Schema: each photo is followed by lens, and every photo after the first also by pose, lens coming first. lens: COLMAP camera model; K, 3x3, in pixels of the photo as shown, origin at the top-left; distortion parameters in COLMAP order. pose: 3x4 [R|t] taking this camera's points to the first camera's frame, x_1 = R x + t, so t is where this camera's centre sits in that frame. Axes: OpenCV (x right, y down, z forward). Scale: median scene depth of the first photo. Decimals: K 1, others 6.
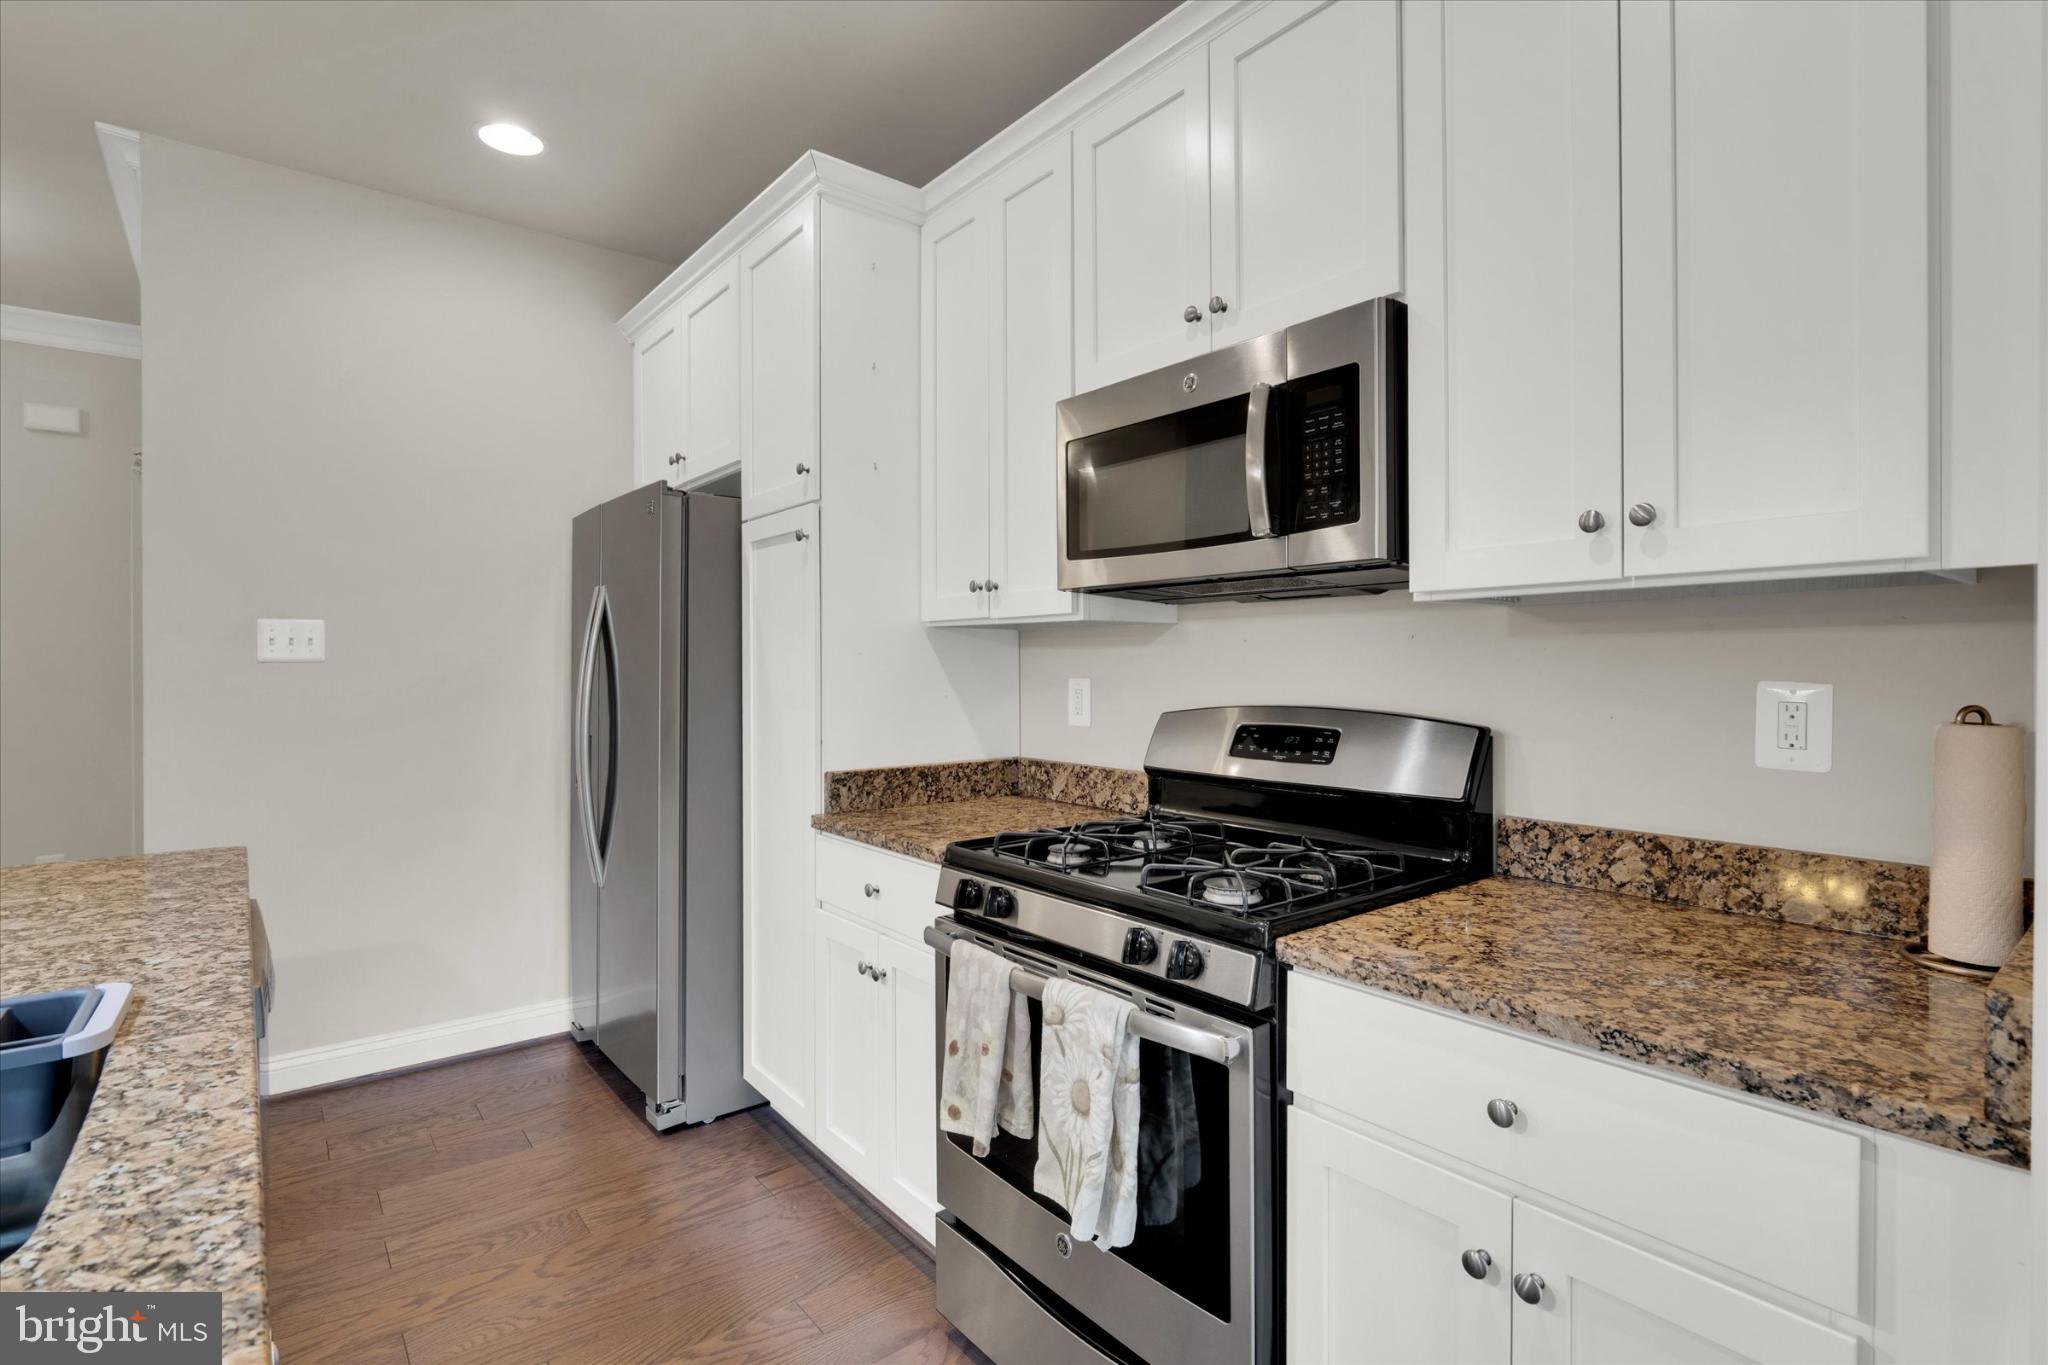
lens RADIAL K [[975.4, 0, 1029.3], [0, 975.4, 661.1], [0, 0, 1]] dist [-0.000389, -0.000535]
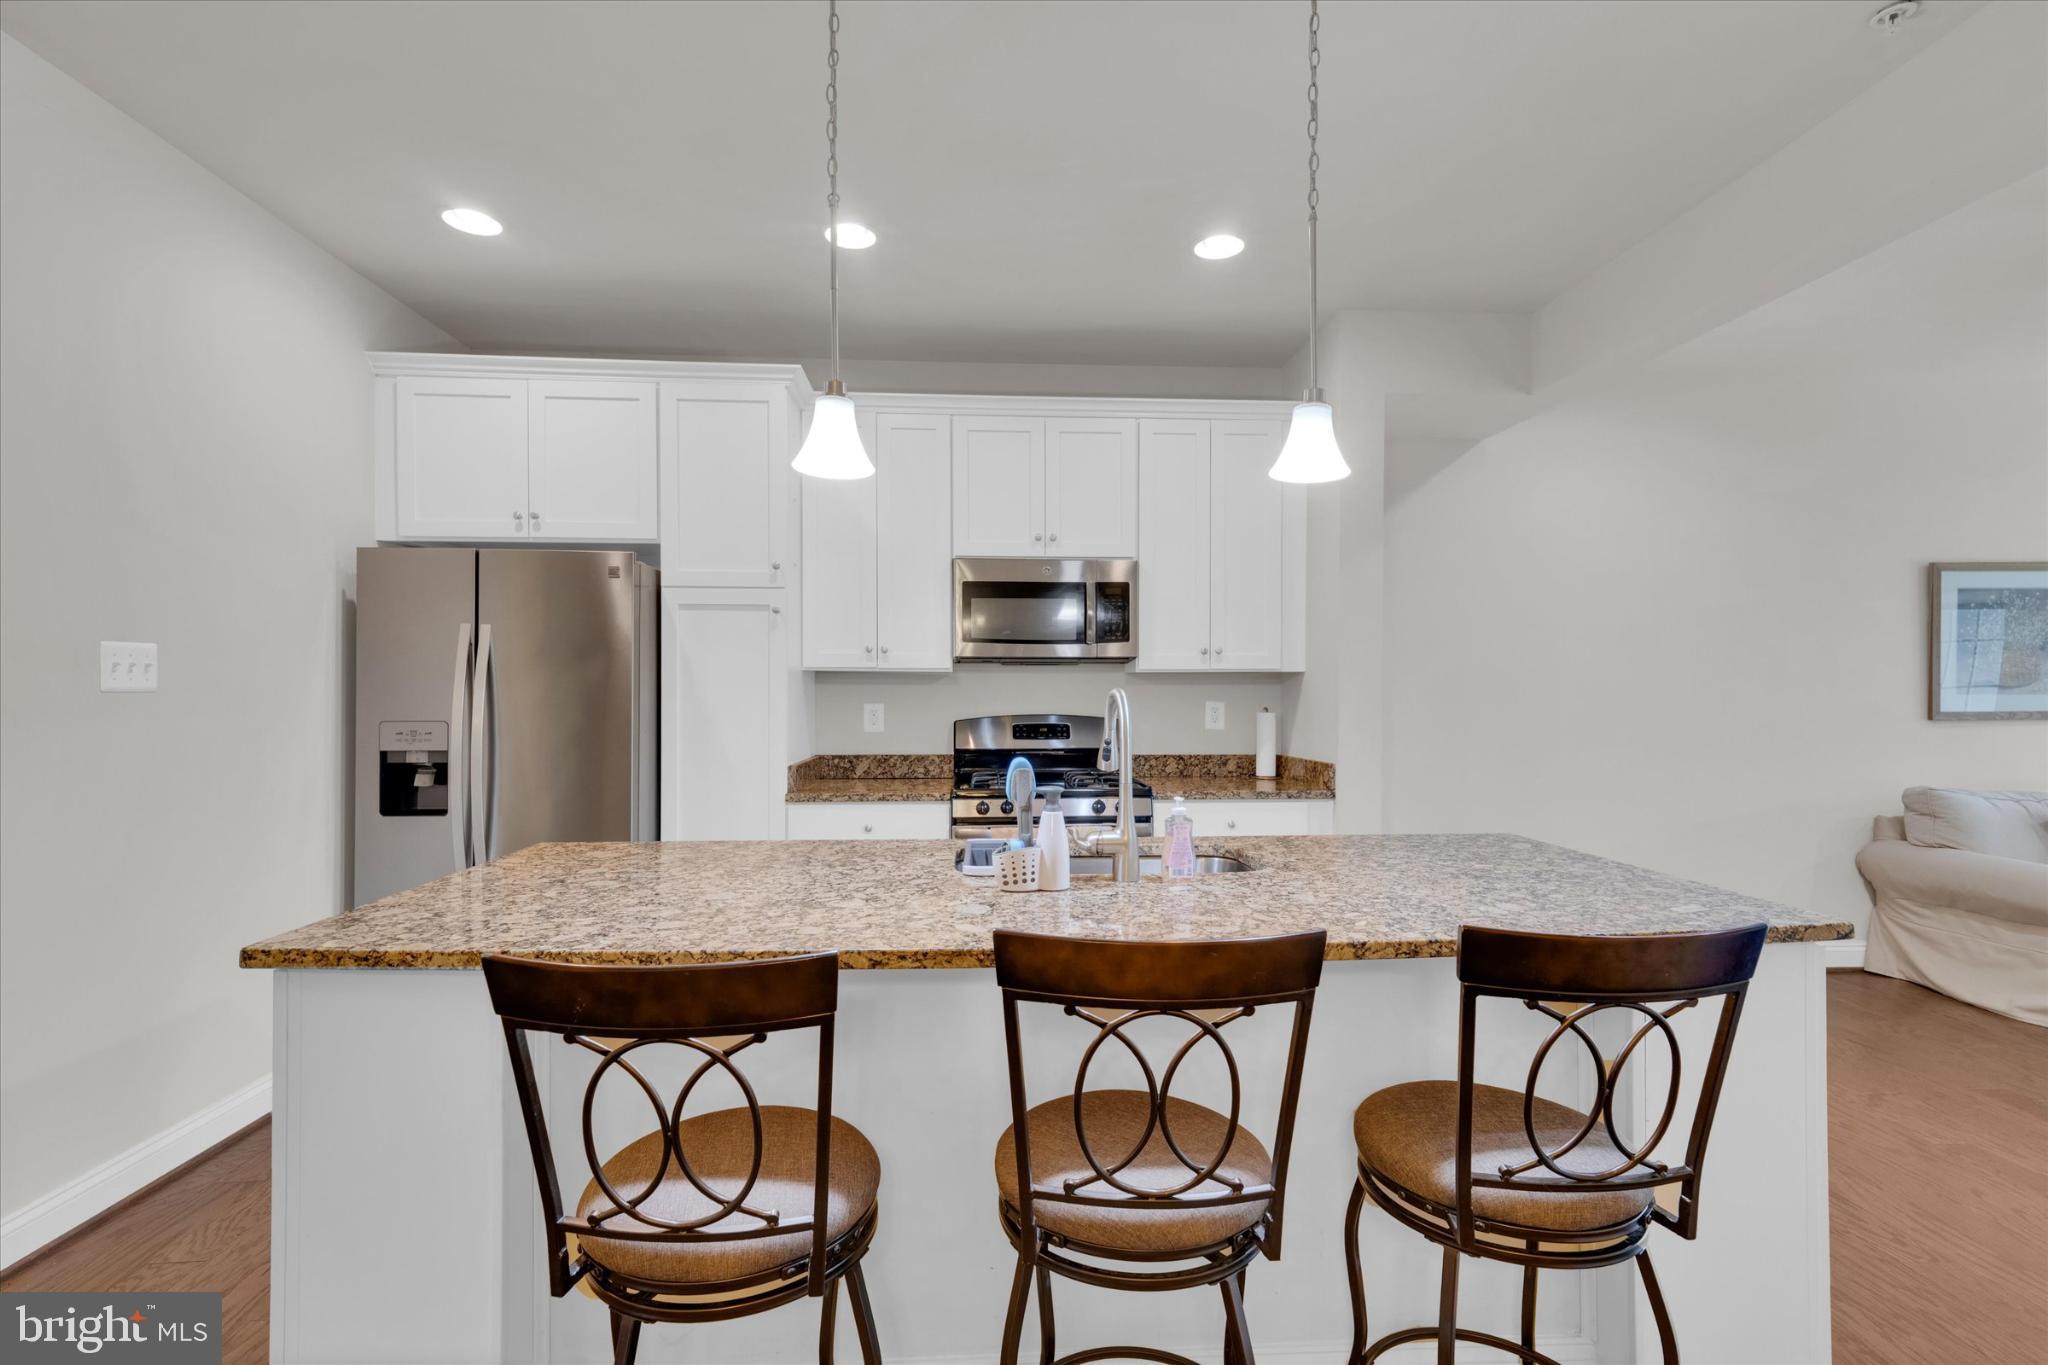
lens RADIAL K [[935.2, 0, 1027.9], [0, 935.2, 690.5], [0, 0, 1]] dist [0.012508, -0.000397]
pose [[0.579593, 0.004461, 0.814894, -1.412397], [-0.005244, 0.999985, -0.001745, -0.004244], [-0.814889, -0.003262, 0.579608, -0.185912]]
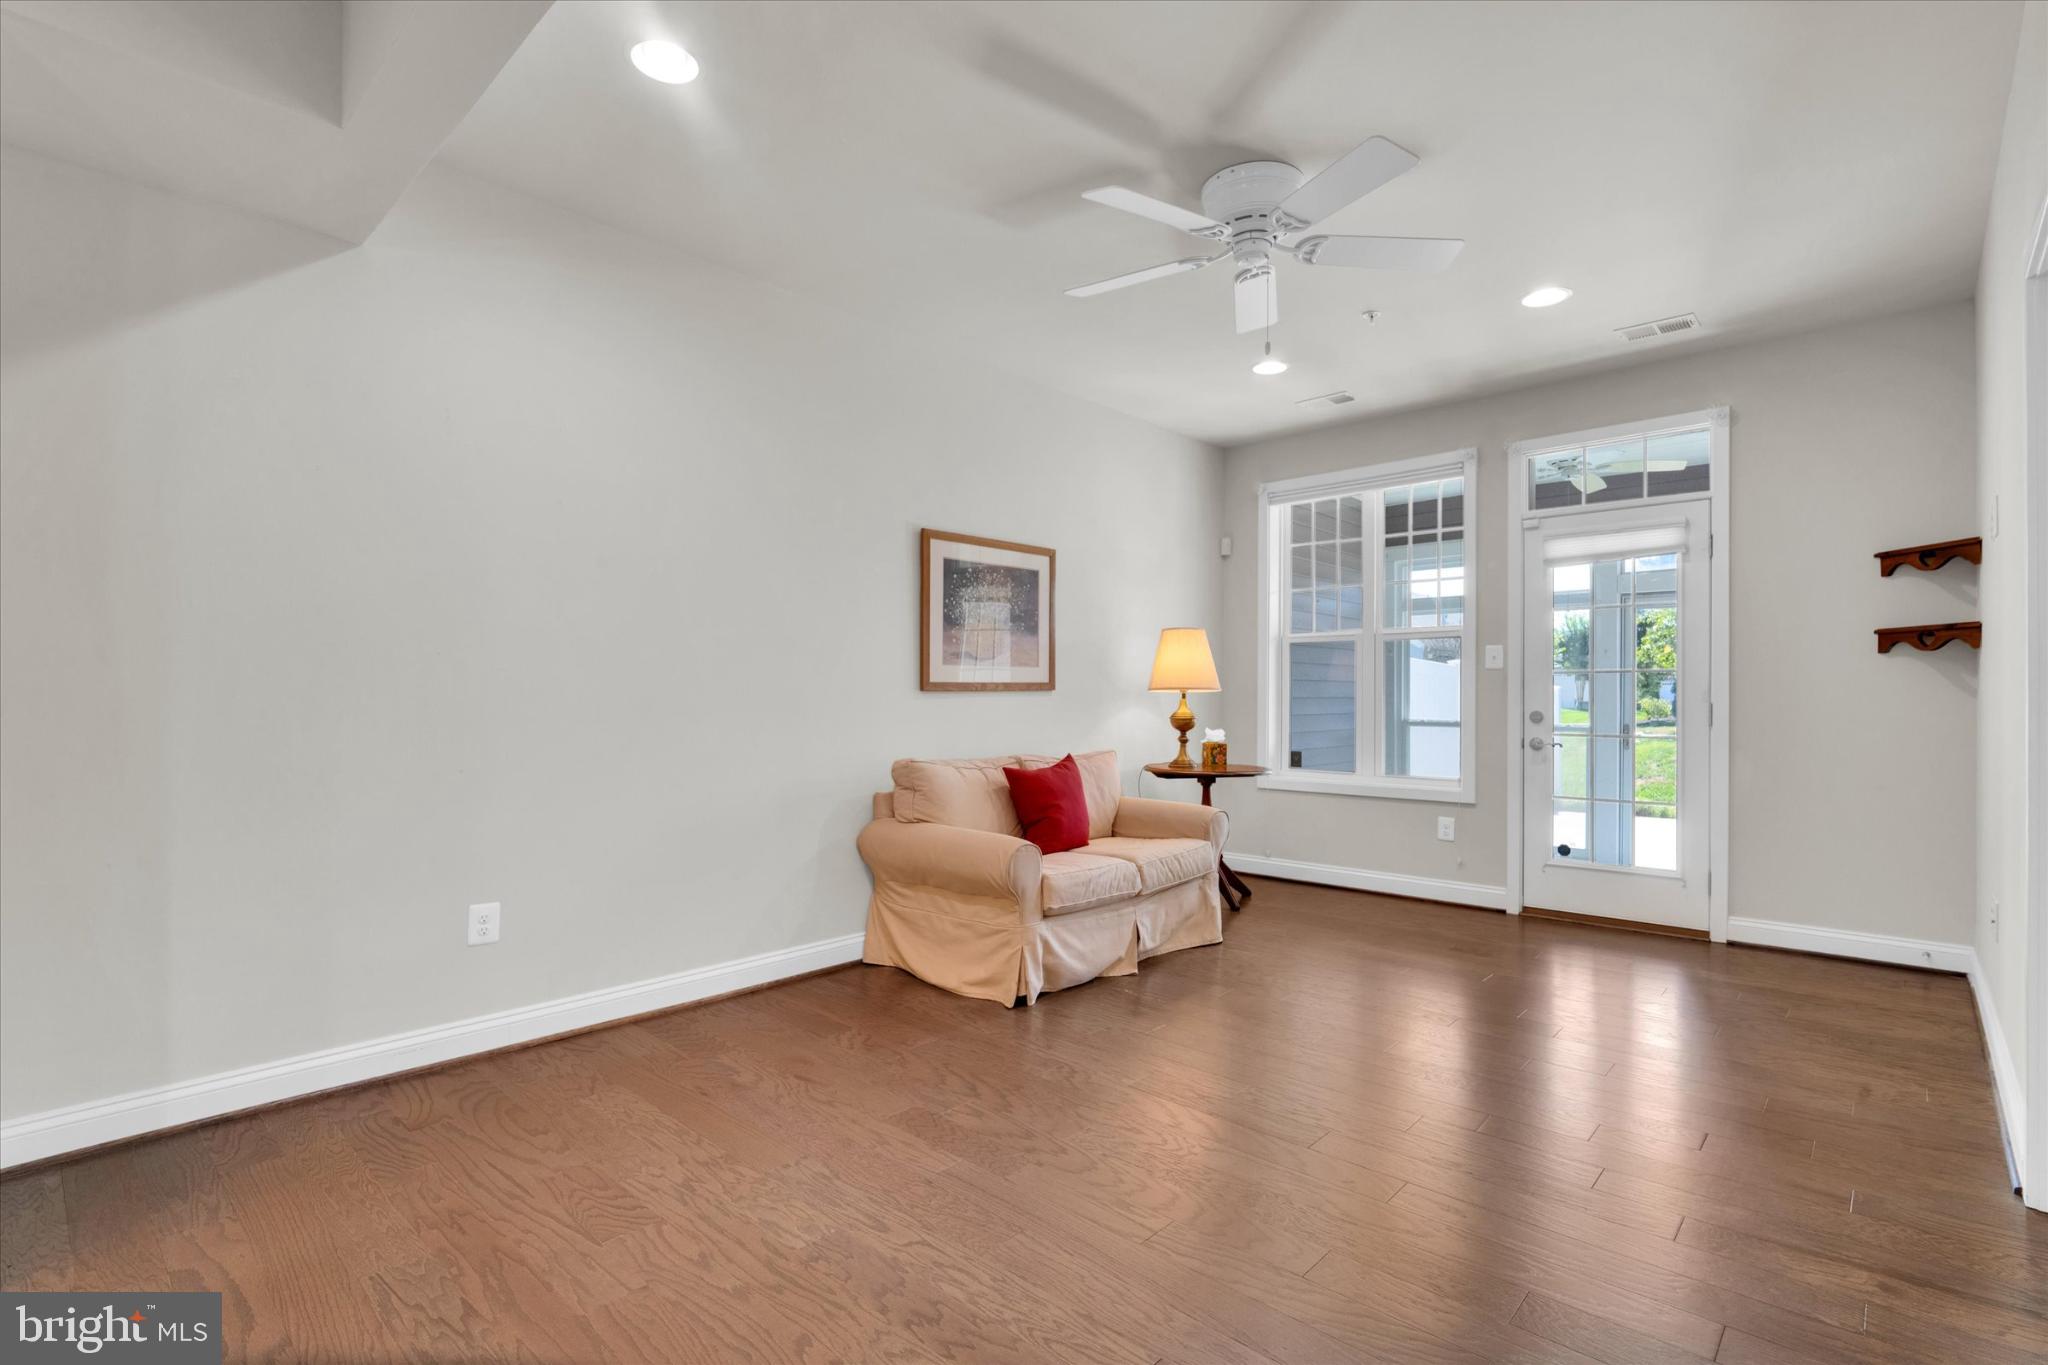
lens RADIAL K [[949.3, 0, 1036.4], [0, 949.3, 689.8], [0, 0, 1]] dist [-0.003020, -0.000859]
pose [[-0.154143, 0.008112, 0.988015, -0.564667], [-0.005215, 0.999946, -0.009024, 0.065677], [-0.988035, -0.006543, -0.154092, -0.545078]]
